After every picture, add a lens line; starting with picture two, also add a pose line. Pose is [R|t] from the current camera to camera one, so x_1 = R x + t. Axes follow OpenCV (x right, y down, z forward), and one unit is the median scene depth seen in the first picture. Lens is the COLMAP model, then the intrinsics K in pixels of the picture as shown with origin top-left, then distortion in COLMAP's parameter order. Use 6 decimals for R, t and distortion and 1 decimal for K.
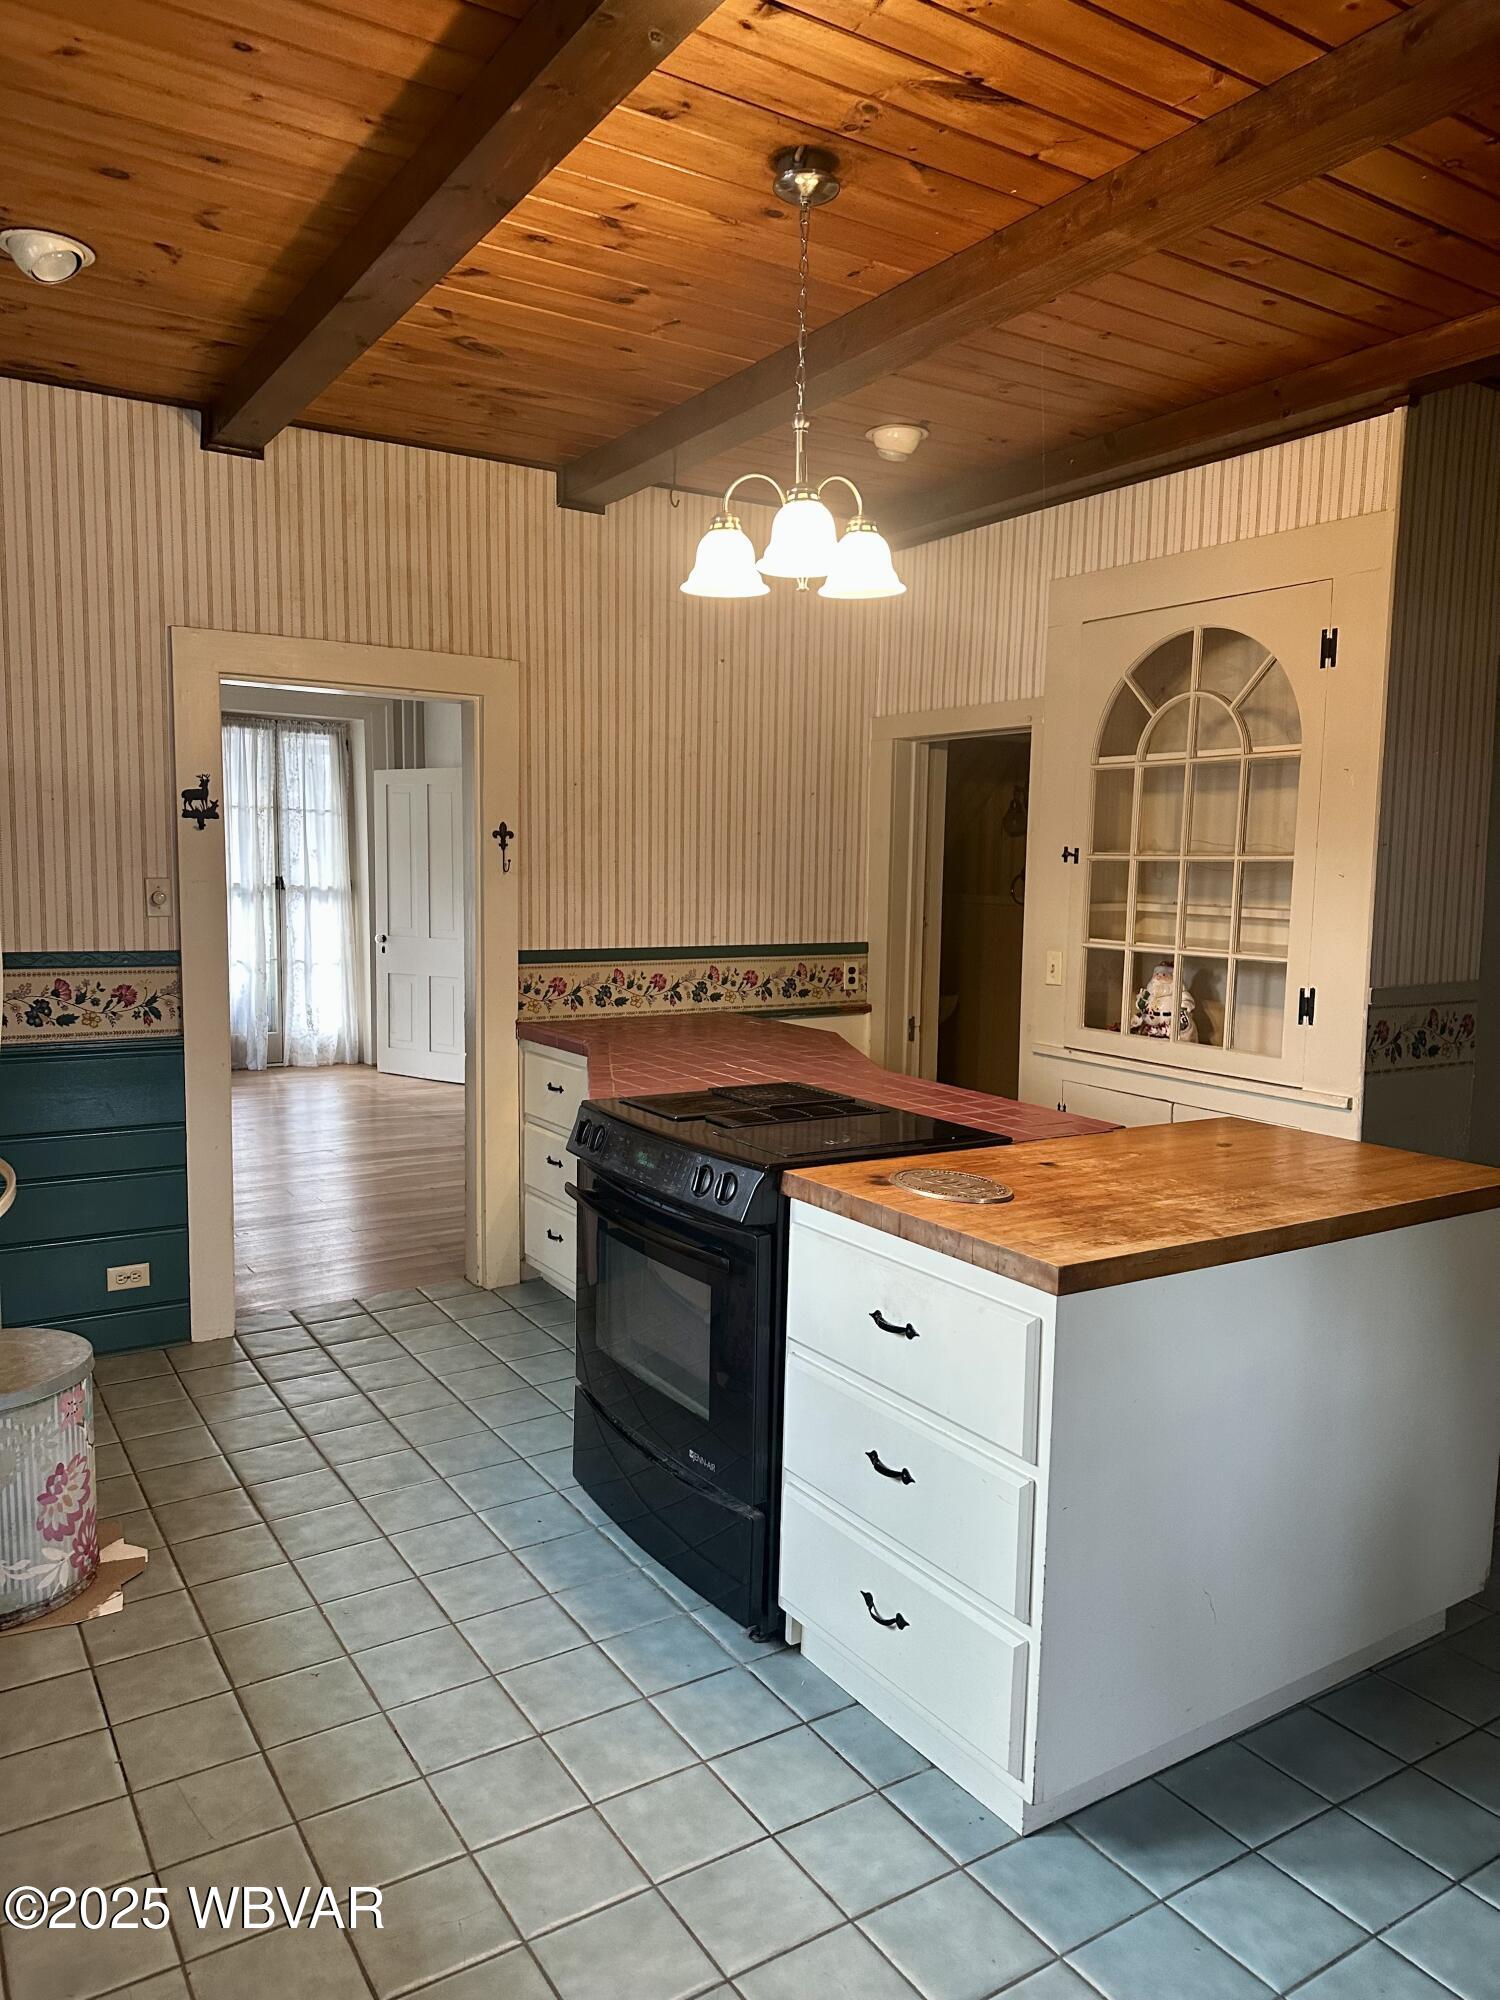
lens RADIAL K [[1410.8, 0, 760.2], [0, 1410.8, 1006.3], [0, 0, 1]] dist [0.020180, -0.004919]
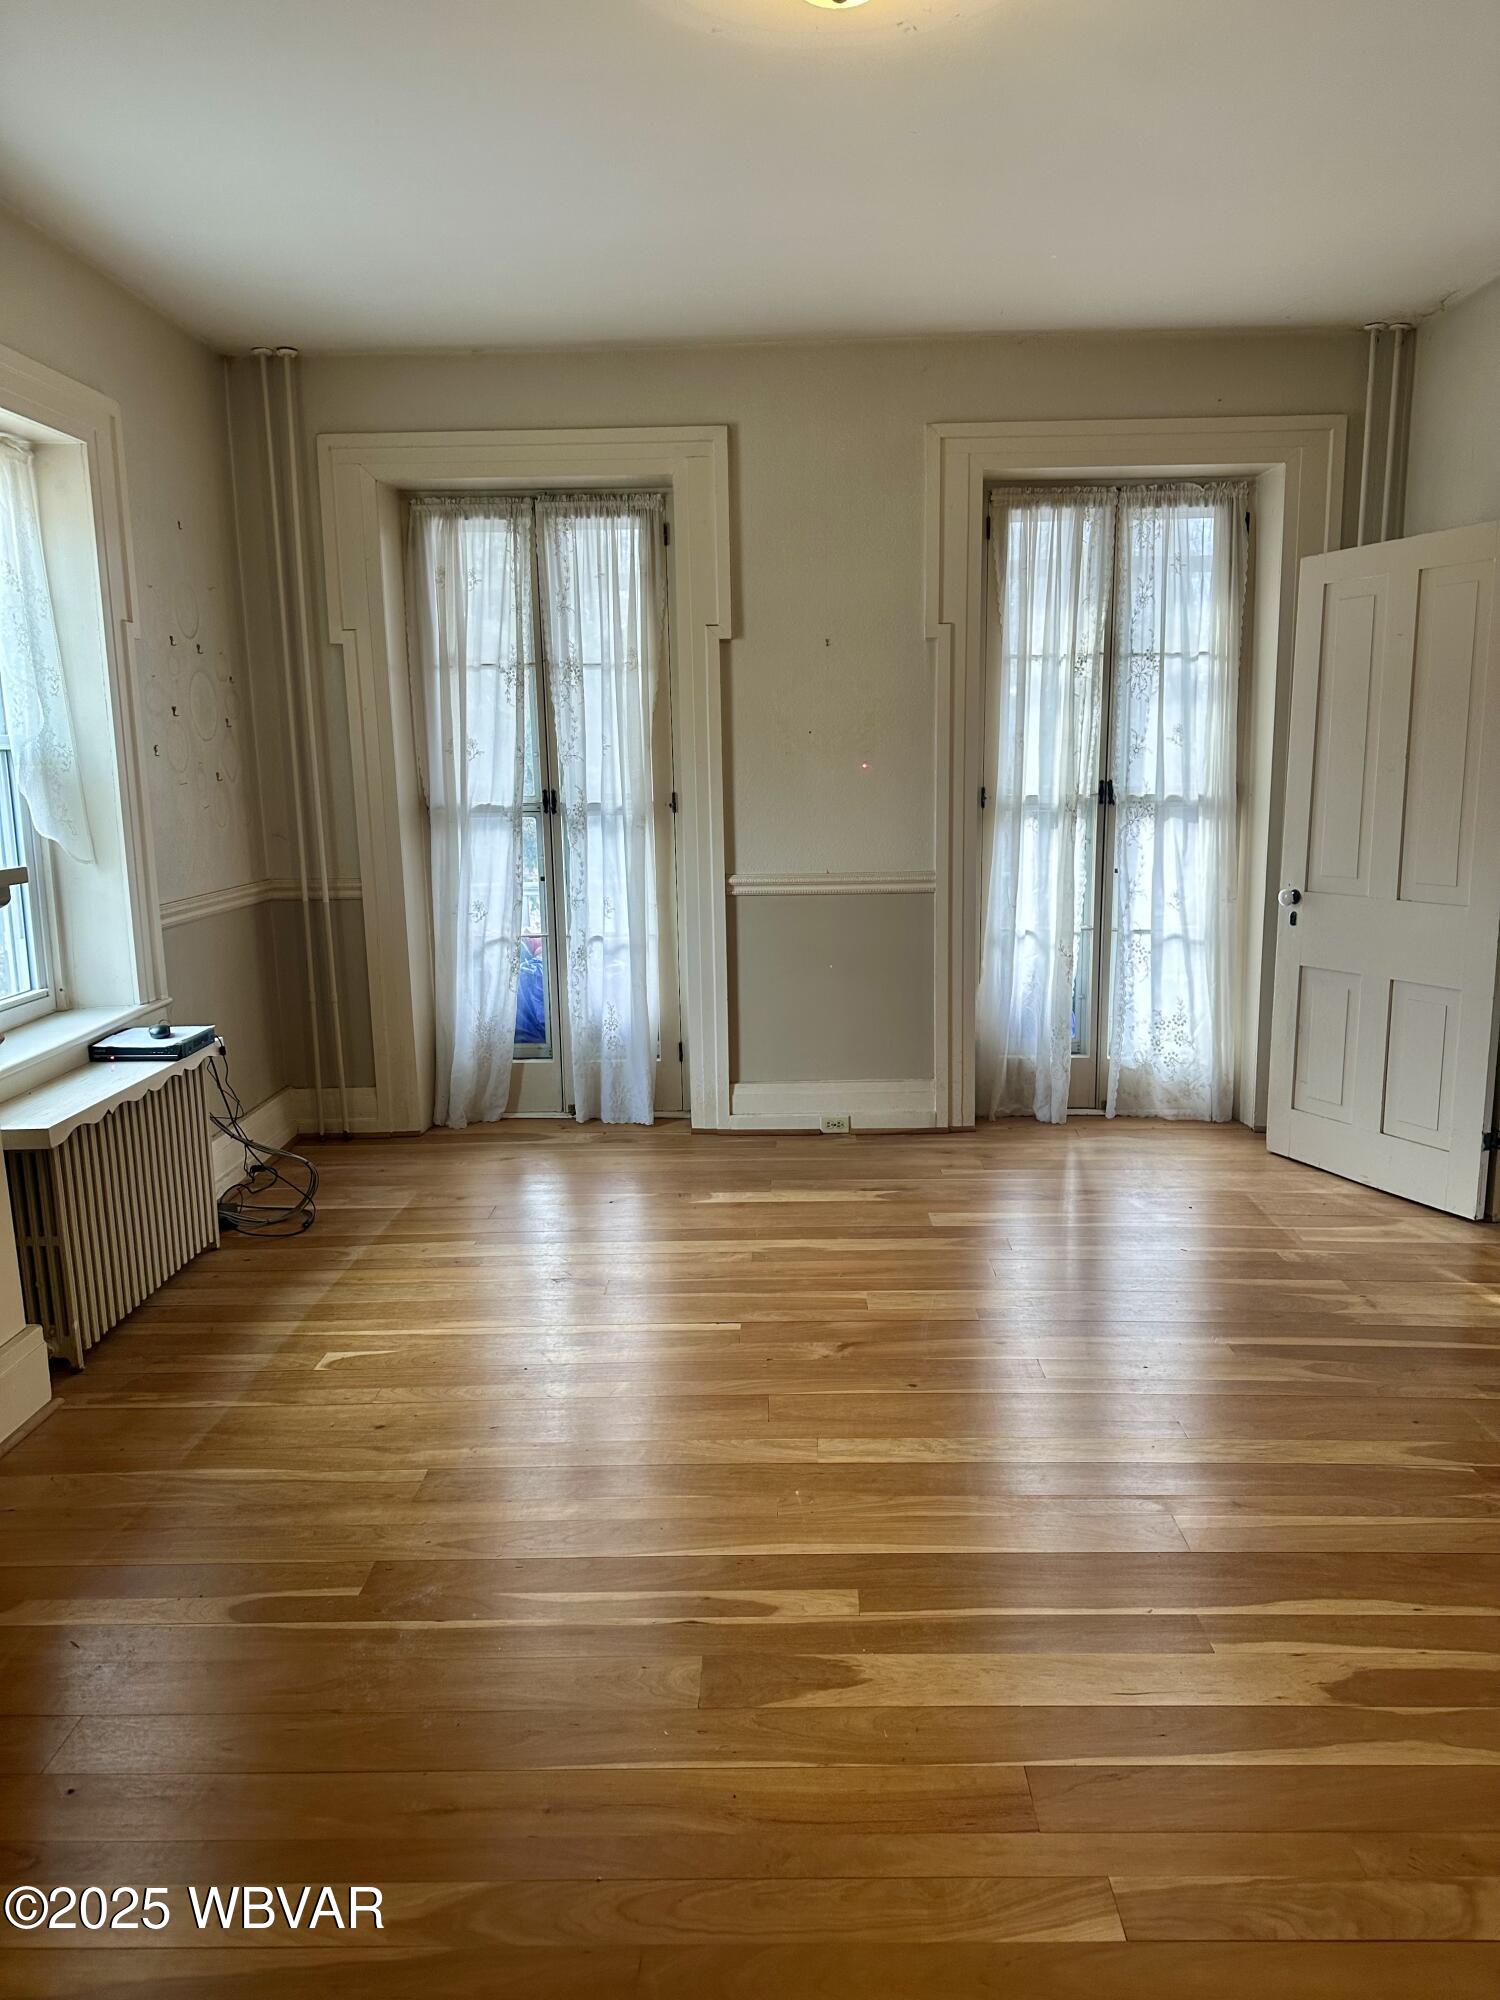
lens RADIAL K [[1410.8, 0, 763.2], [0, 1410.8, 1018.2], [0, 0, 1]] dist [0.020180, -0.004919]
pose [[0.829500, 0.075351, -0.553400, -0.139093], [-0.035657, 0.995981, 0.082166, -0.039411], [0.557367, -0.048424, 0.828853, 0.462854]]
